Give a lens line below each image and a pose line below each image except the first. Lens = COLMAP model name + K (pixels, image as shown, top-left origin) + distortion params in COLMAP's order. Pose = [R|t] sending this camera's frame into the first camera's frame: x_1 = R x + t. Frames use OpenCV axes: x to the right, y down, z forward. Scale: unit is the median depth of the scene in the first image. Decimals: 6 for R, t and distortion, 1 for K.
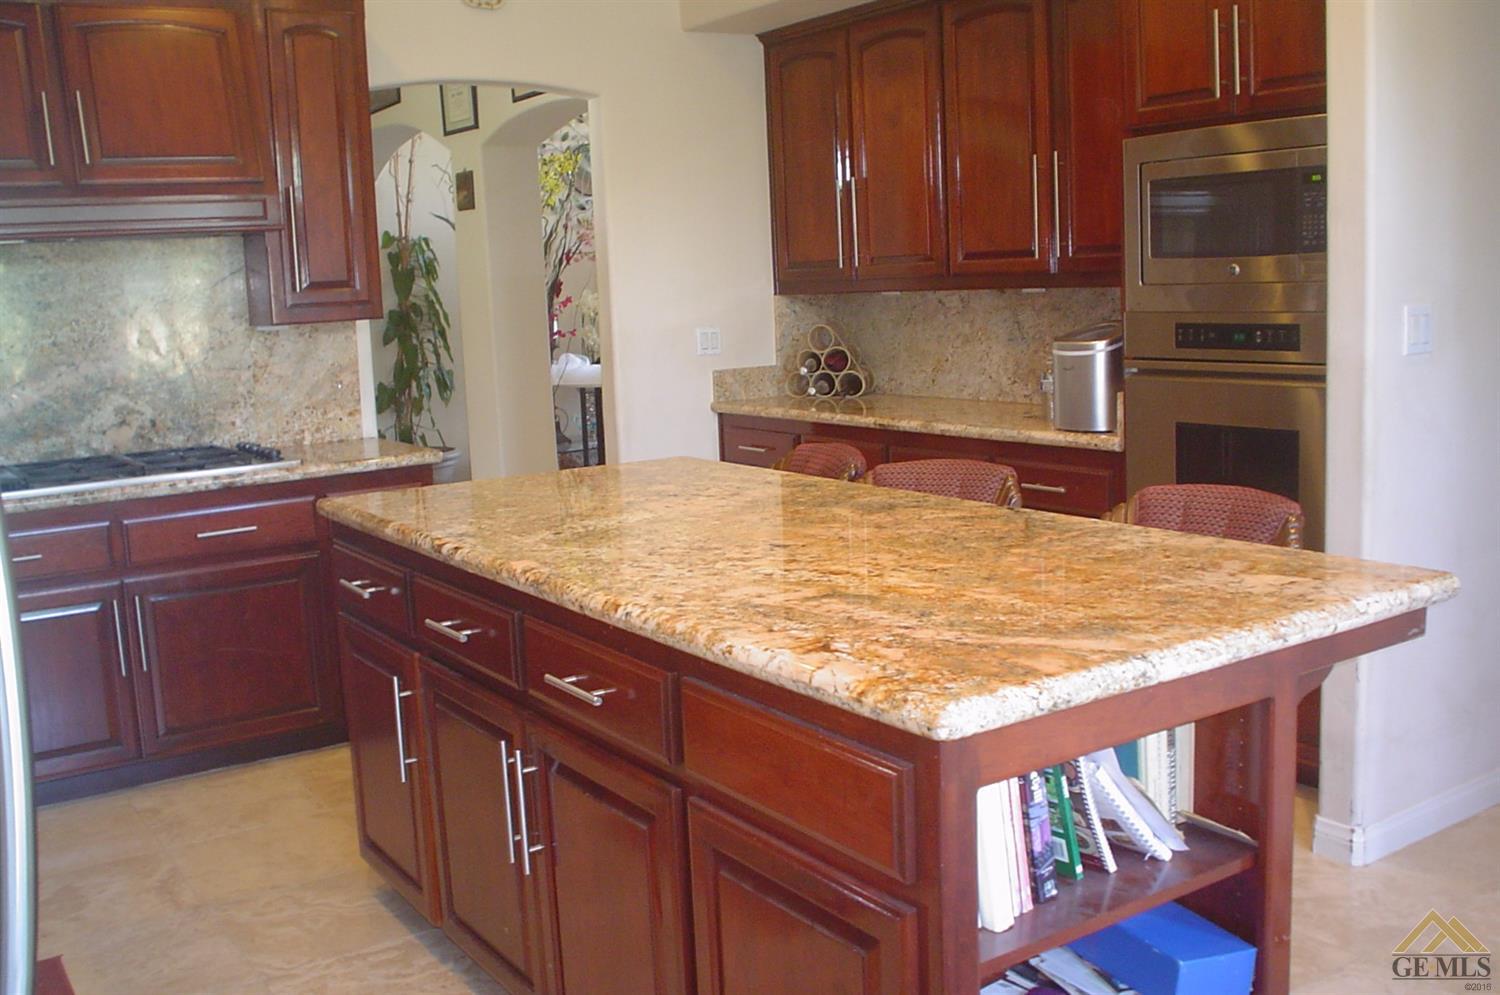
lens RADIAL K [[1495.4, 0, 738.5], [0, 1495.4, 494.7], [0, 0, 1]] dist [-0.080590, 0.029671]
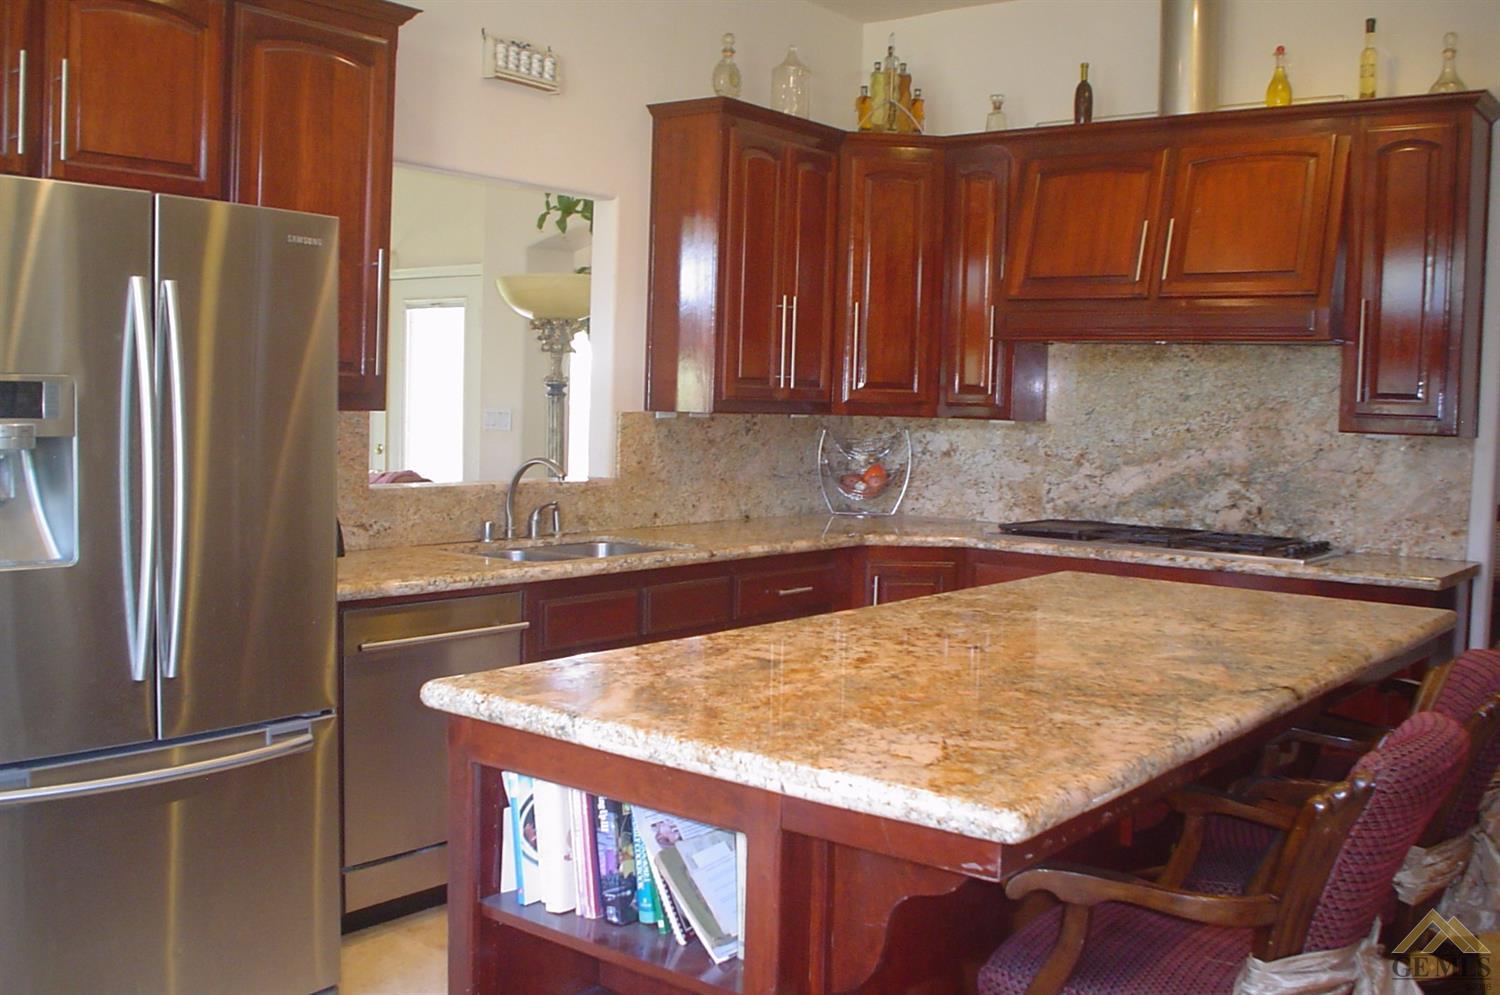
lens RADIAL K [[1495.4, 0, 738.5], [0, 1495.4, 494.7], [0, 0, 1]] dist [-0.080590, 0.029671]
pose [[0.336503, 0.119464, -0.934074, 0.507050], [-0.180923, 0.981643, 0.060370, -0.056527], [0.924139, 0.148681, 0.351939, 0.249553]]
